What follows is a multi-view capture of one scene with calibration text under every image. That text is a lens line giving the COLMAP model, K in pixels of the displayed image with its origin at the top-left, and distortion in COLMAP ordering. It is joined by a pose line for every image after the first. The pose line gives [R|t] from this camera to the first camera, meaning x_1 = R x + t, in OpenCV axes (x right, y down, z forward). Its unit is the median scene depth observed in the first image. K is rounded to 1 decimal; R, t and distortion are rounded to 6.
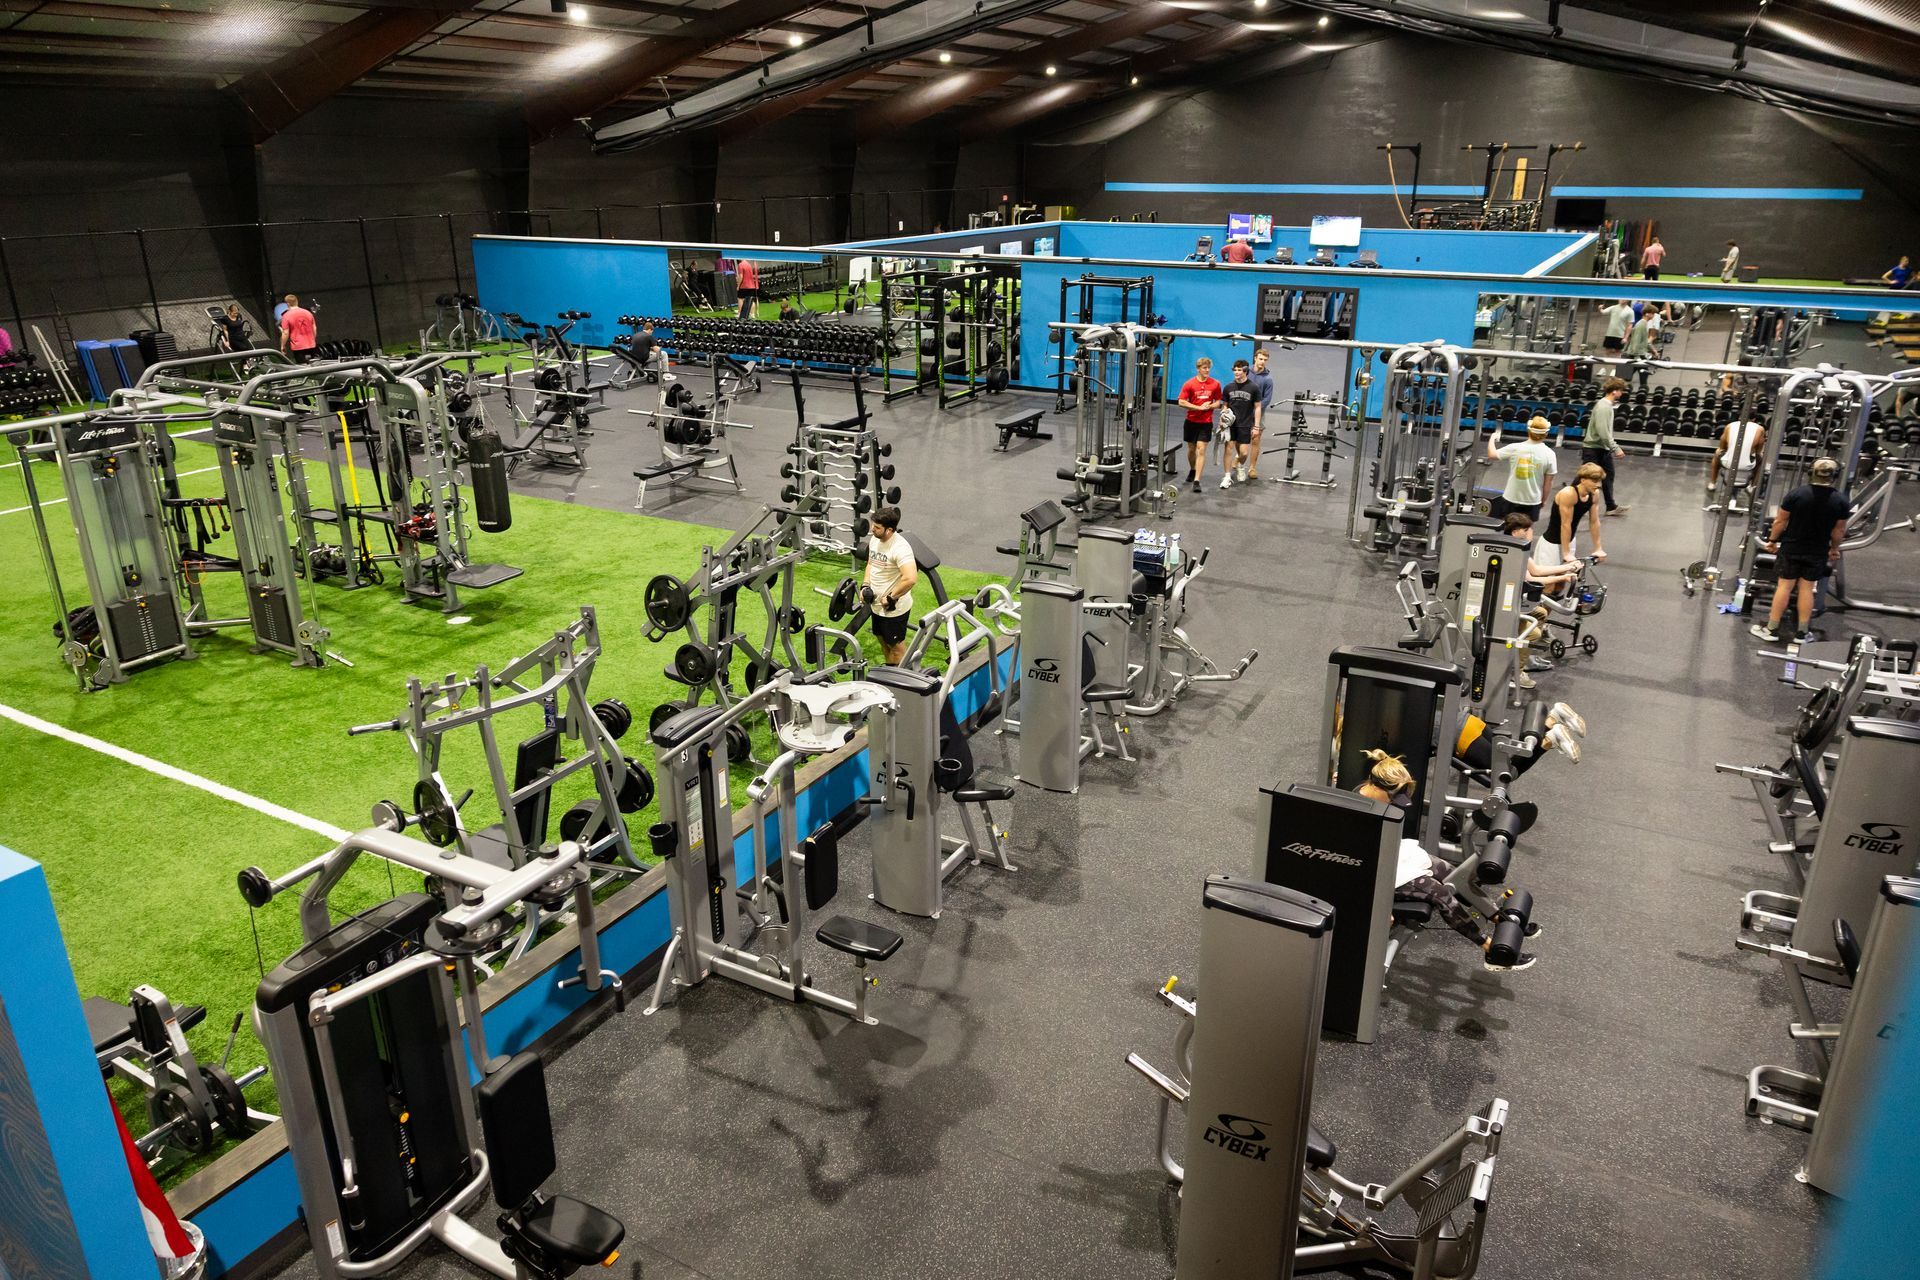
lens RADIAL K [[1299.4, 0, 962.8], [0, 1299.4, 625.5], [0, 0, 1]] dist [0.000096, -0.000409]
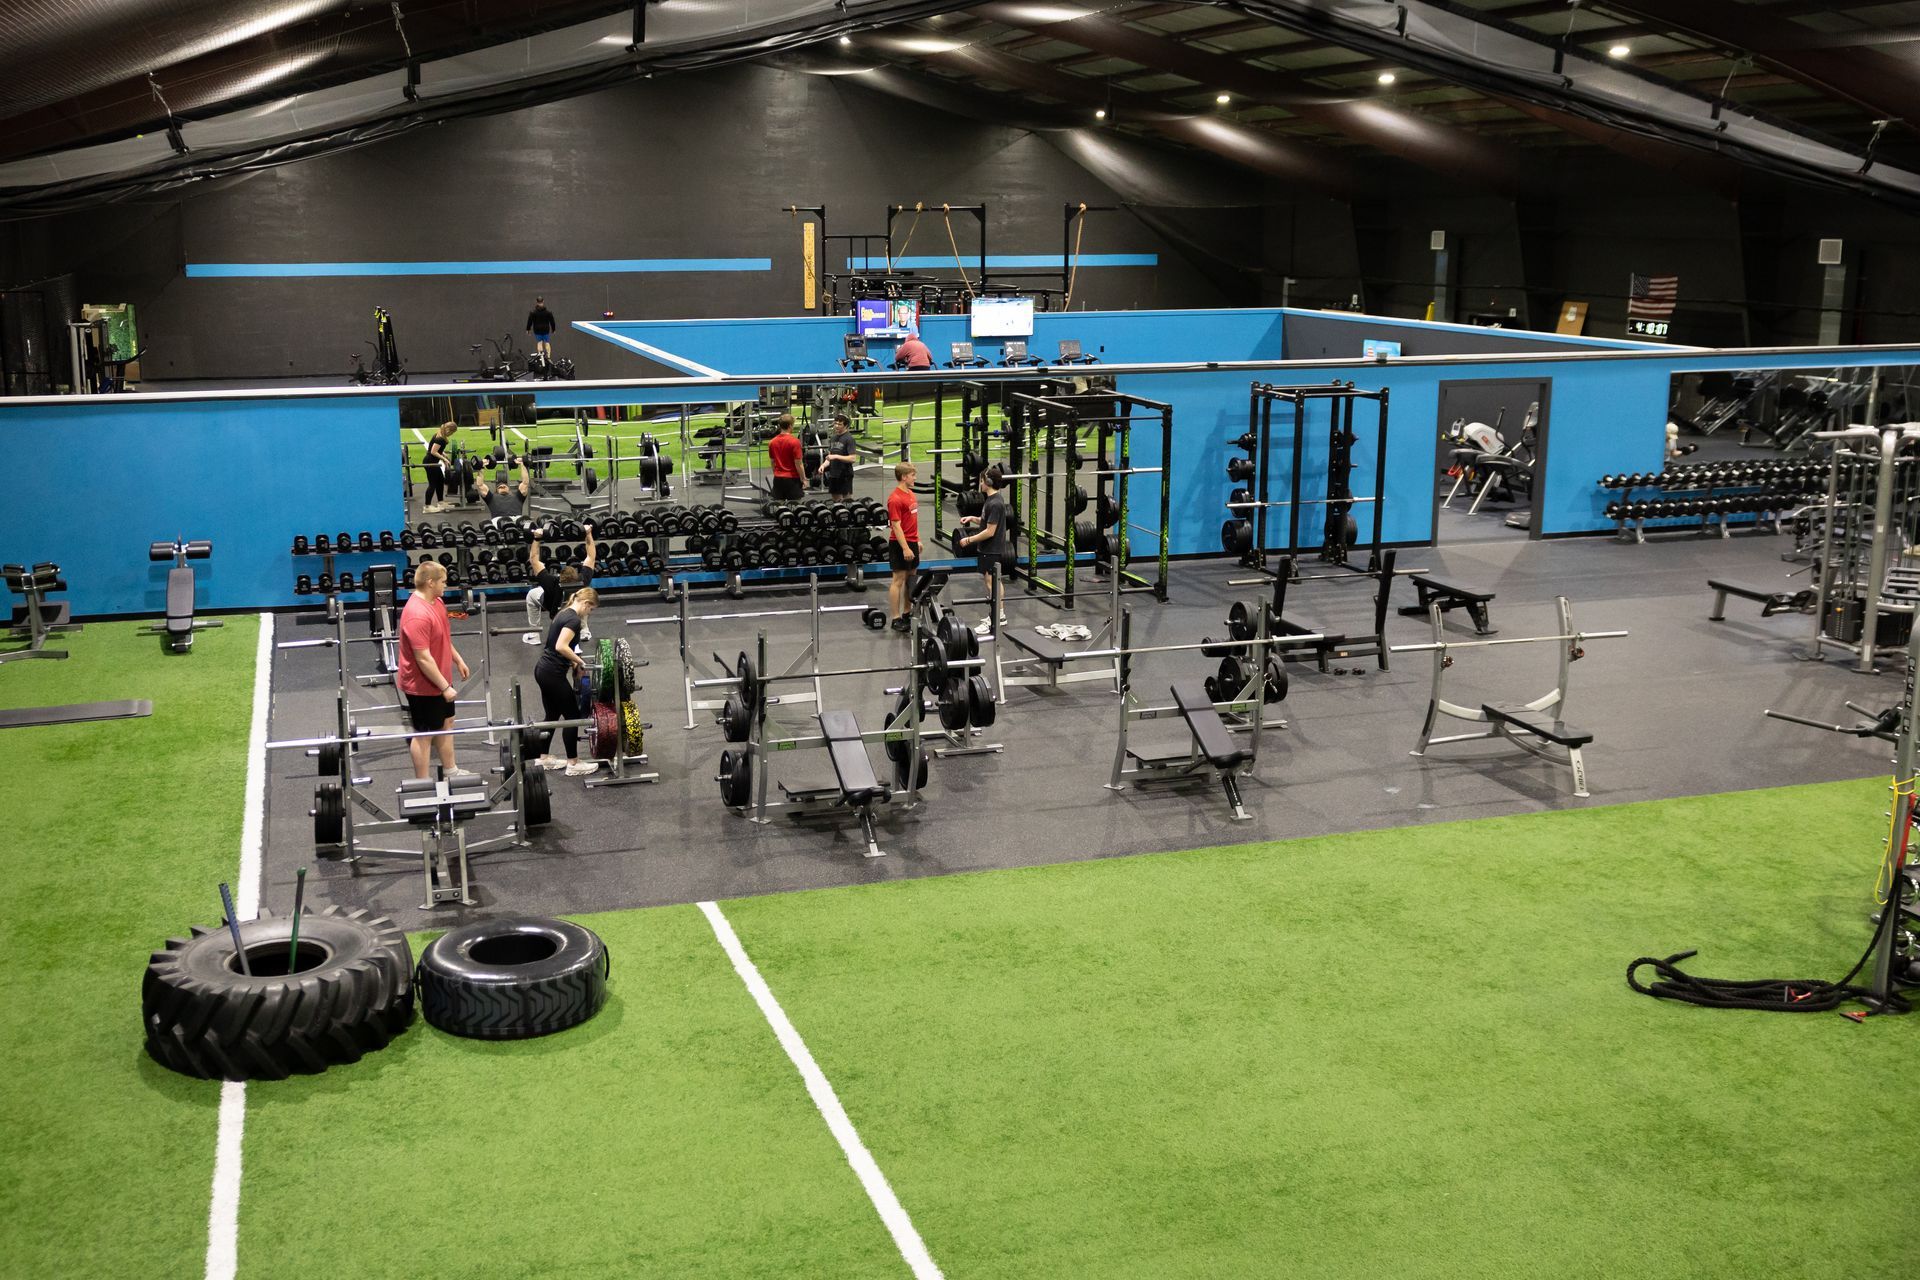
lens RADIAL K [[1924.3, 0, 890.8], [0, 1924.3, 638.3], [0, 0, 1]] dist [0.003839, 0.009762]
pose [[0.695290, -0.155742, 0.701652, -0.794749], [0.247402, 0.968442, -0.030198, -0.157308], [-0.674806, 0.194587, 0.711879, 0.428214]]
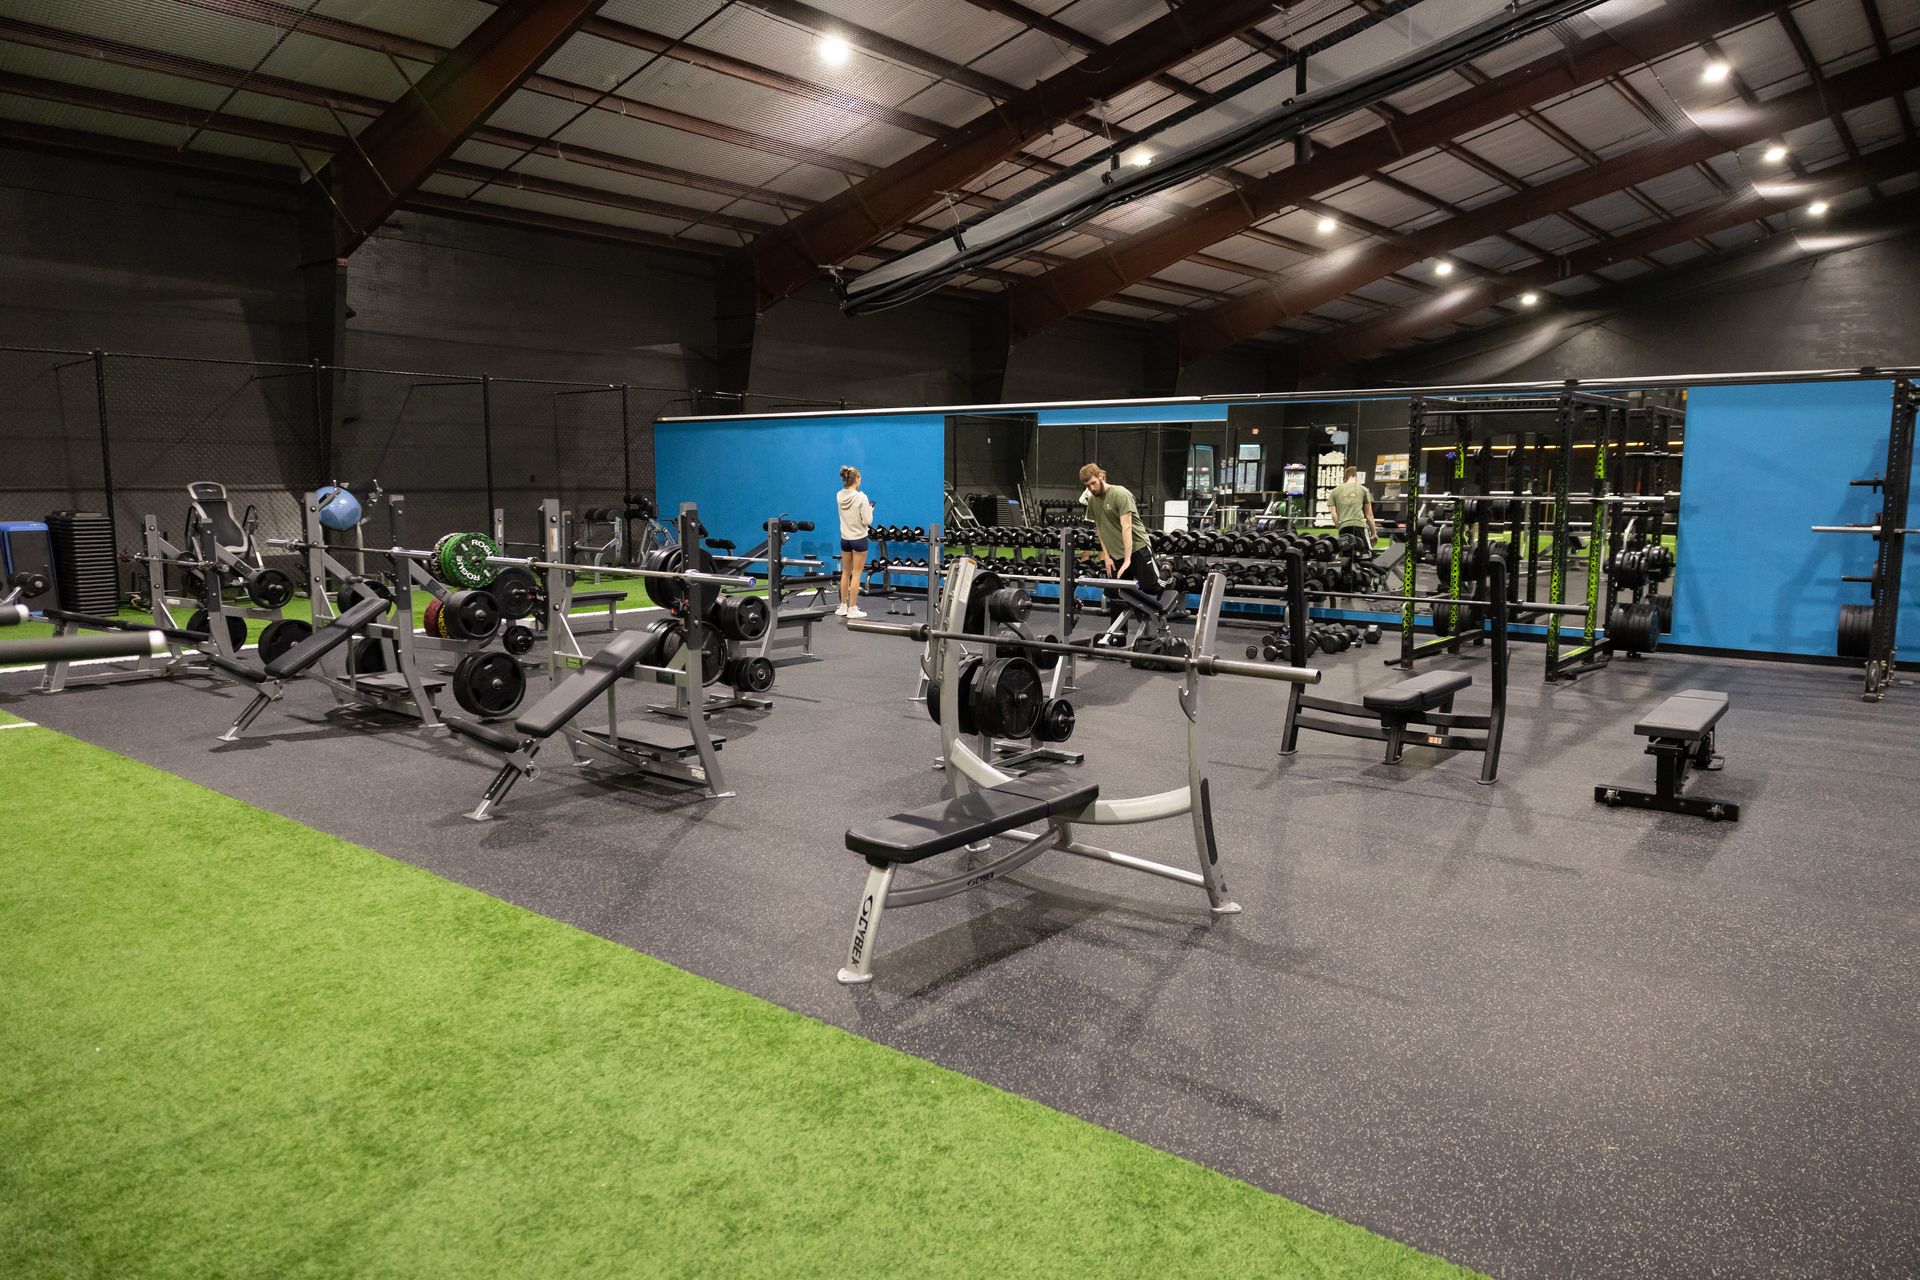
lens RADIAL K [[1299.4, 0, 962.8], [0, 1299.4, 625.5], [0, 0, 1]] dist [0.000096, -0.000409]
pose [[0.984358, 0.026499, -0.174176, -0.138751], [-0.066037, 0.972045, -0.225319, -0.075633], [0.163336, 0.233296, 0.958590, 0.555330]]
